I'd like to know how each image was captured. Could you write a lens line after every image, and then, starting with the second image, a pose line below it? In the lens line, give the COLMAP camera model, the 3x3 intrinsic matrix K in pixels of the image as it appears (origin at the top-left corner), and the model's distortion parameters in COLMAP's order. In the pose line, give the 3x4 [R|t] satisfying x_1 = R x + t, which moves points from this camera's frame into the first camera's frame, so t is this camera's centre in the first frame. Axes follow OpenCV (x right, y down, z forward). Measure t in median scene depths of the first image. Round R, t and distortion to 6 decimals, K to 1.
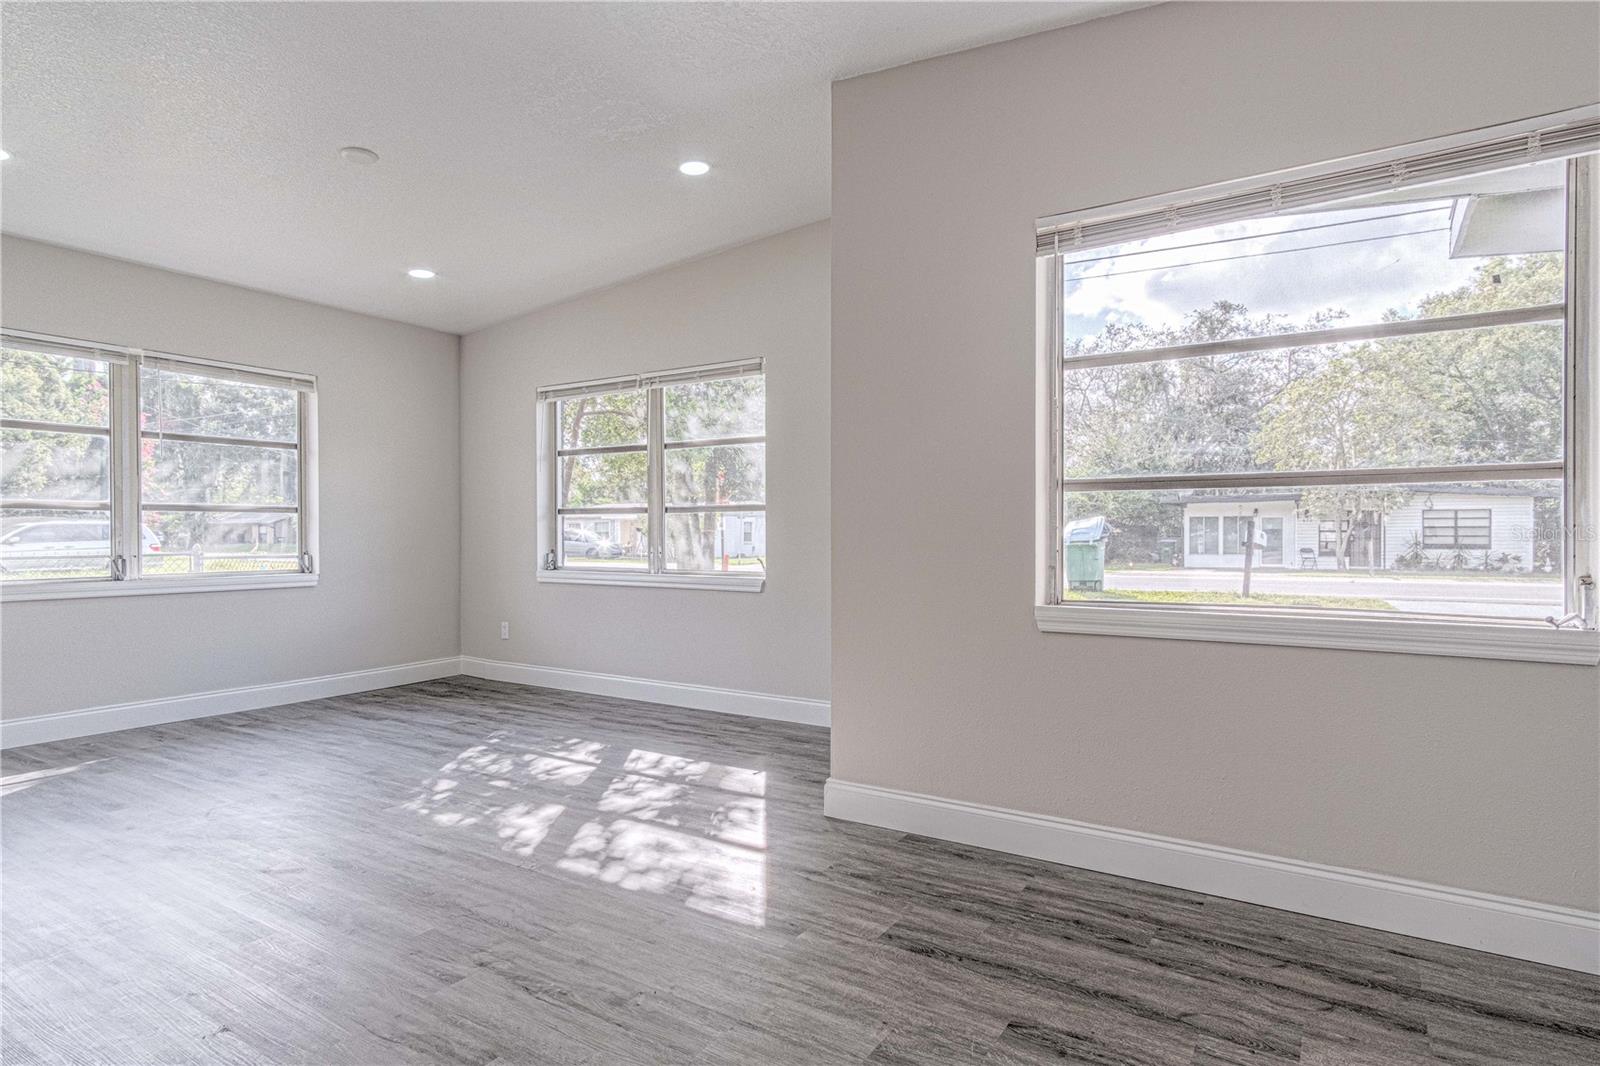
lens RADIAL K [[854.7, 0, 792.1], [0, 854.7, 542.5], [0, 0, 1]] dist [0.016796, -0.003314]
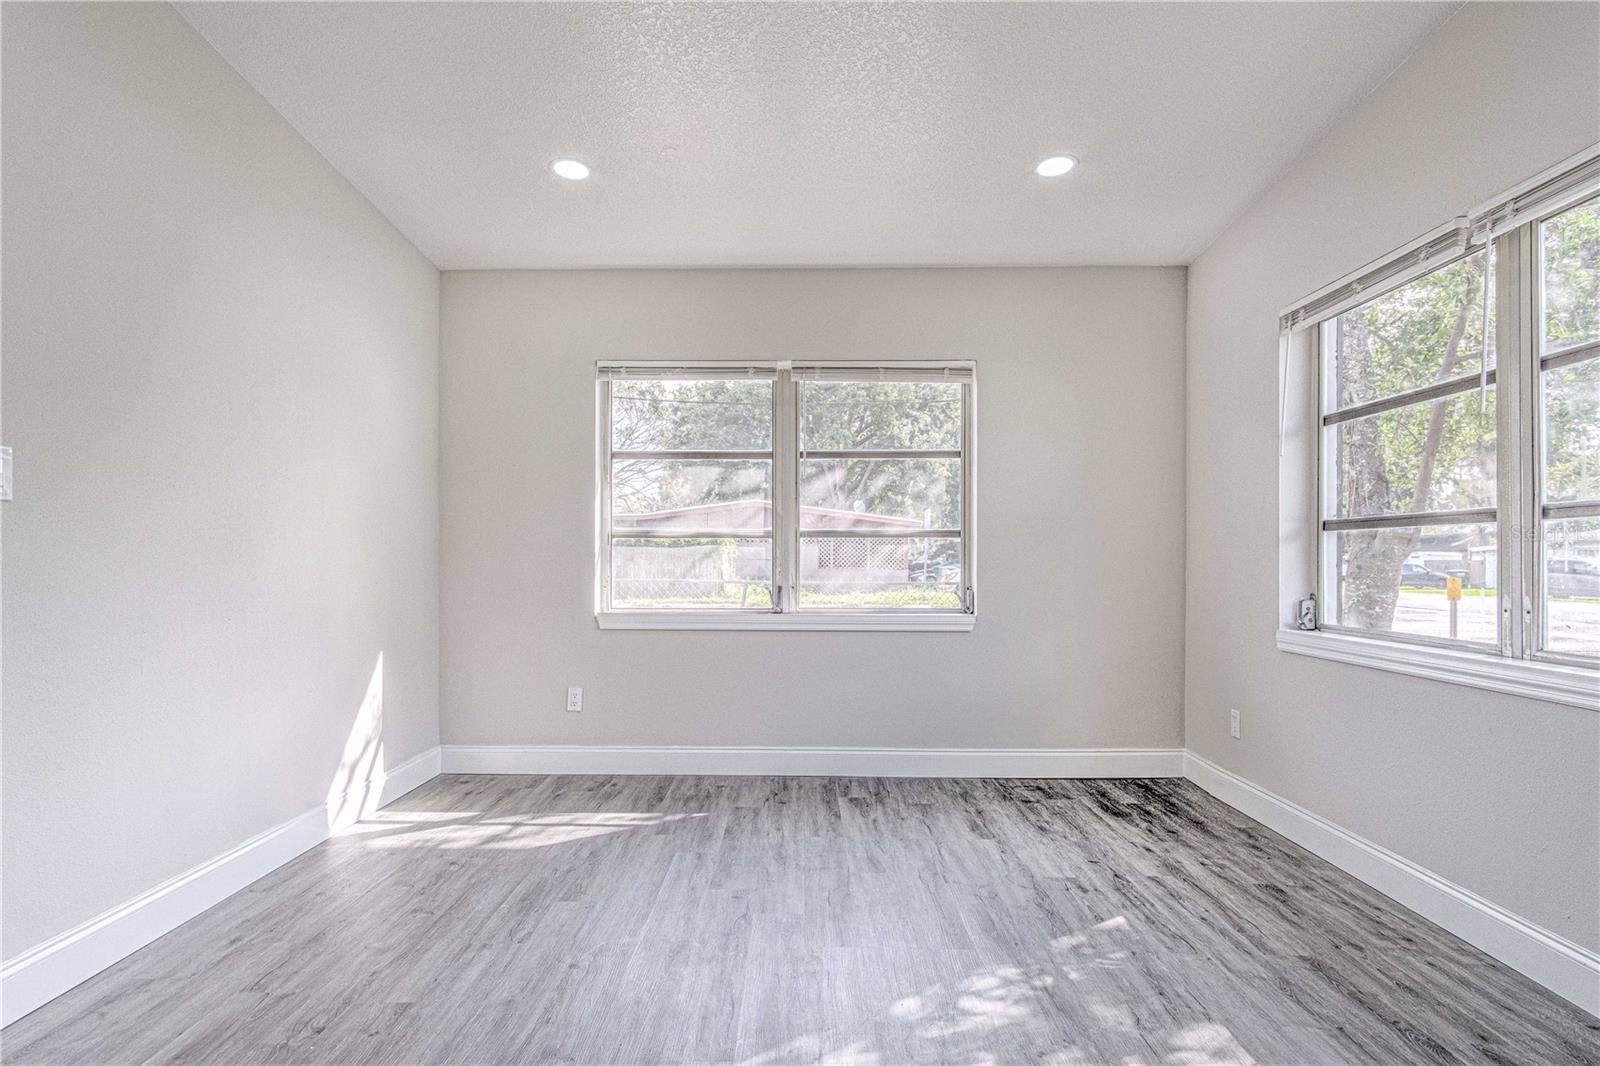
lens RADIAL K [[854.7, 0, 810.0], [0, 854.7, 556.3], [0, 0, 1]] dist [0.016796, -0.003314]
pose [[0.543325, -0.001231, -0.839522, 0.017033], [-0.010826, 0.999906, -0.008472, -0.009990], [0.839453, 0.013692, 0.543260, 0.528320]]
